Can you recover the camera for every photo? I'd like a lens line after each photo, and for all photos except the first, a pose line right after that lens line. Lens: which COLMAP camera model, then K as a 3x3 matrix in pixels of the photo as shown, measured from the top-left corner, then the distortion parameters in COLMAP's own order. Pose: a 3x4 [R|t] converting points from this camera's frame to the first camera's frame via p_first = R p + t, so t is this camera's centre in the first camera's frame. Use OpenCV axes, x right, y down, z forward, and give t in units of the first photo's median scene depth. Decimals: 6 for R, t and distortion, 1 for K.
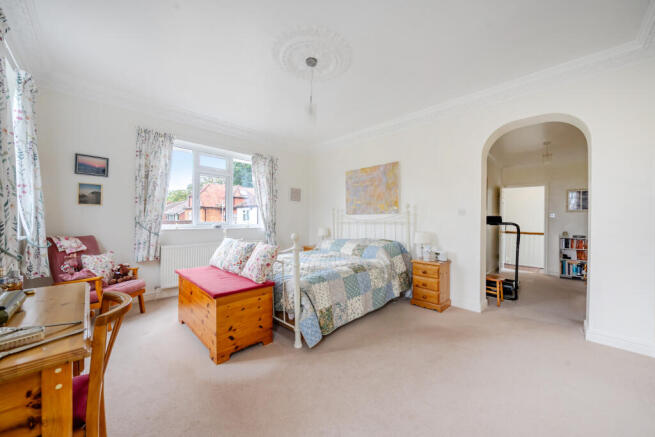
lens RADIAL K [[236.5, 0, 327.5], [0, 236.5, 218.5], [0, 0, 1]] dist [-0.000032, -0.000004]
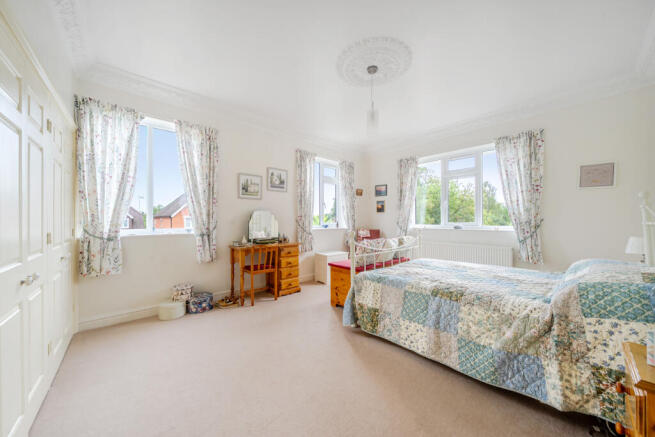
lens RADIAL K [[230.7, 0, 327.5], [0, 230.7, 218.5], [0, 0, 1]] dist [0.000102, -0.000005]
pose [[-0.054803, -0.015397, -0.998378, 0.788938], [0.005040, 0.999864, -0.015697, 0.014213], [0.998484, -0.005892, -0.054718, 0.702752]]
